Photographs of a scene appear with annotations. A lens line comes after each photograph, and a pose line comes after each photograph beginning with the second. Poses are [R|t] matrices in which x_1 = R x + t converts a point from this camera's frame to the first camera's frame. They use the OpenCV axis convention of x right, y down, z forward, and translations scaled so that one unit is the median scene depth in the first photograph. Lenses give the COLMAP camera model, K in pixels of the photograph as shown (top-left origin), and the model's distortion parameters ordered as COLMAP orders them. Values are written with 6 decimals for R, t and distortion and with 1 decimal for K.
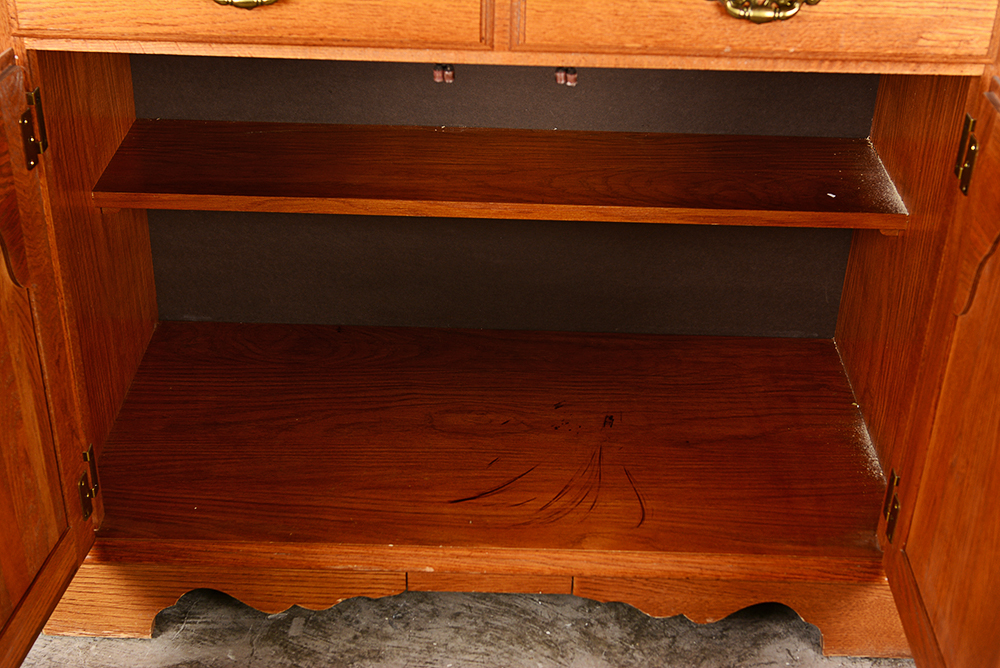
lens RADIAL K [[1402.2, 0, 500.0], [0, 1402.2, 334.0], [0, 0, 1]] dist [0.013656, 0.027370]
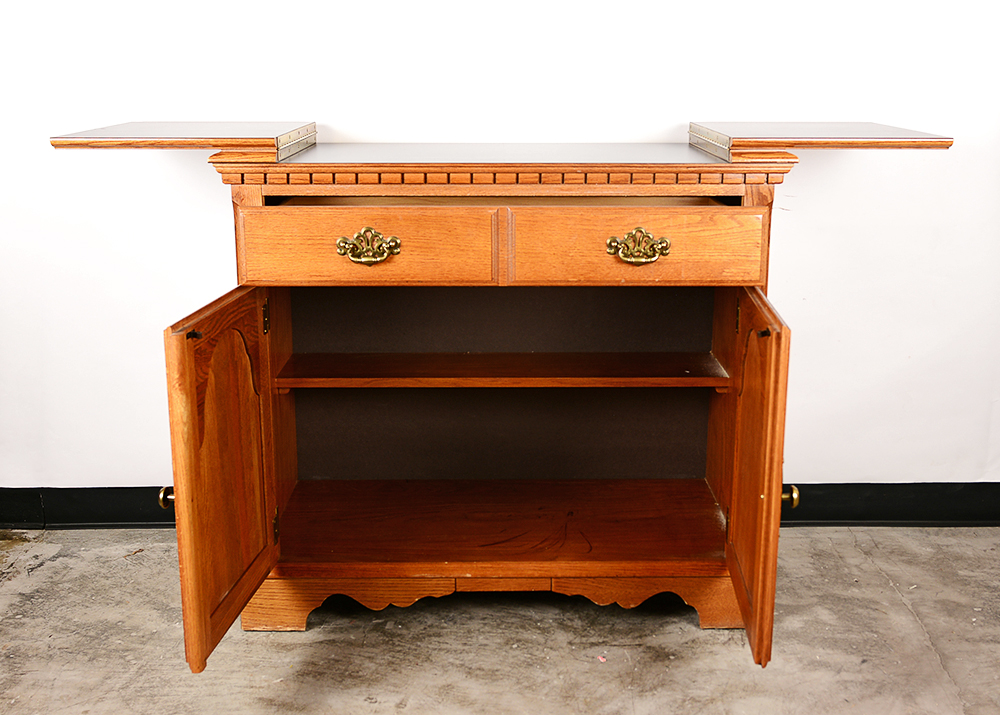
lens RADIAL K [[1222.0, 0, 507.5], [0, 1222.0, 382.1], [0, 0, 1]] dist [-0.043406, -0.009321]
pose [[0.999482, -0.027894, 0.016056, -0.019138], [0.031292, 0.958906, -0.281992, 0.350832], [-0.007531, 0.282348, 0.959282, -0.496759]]
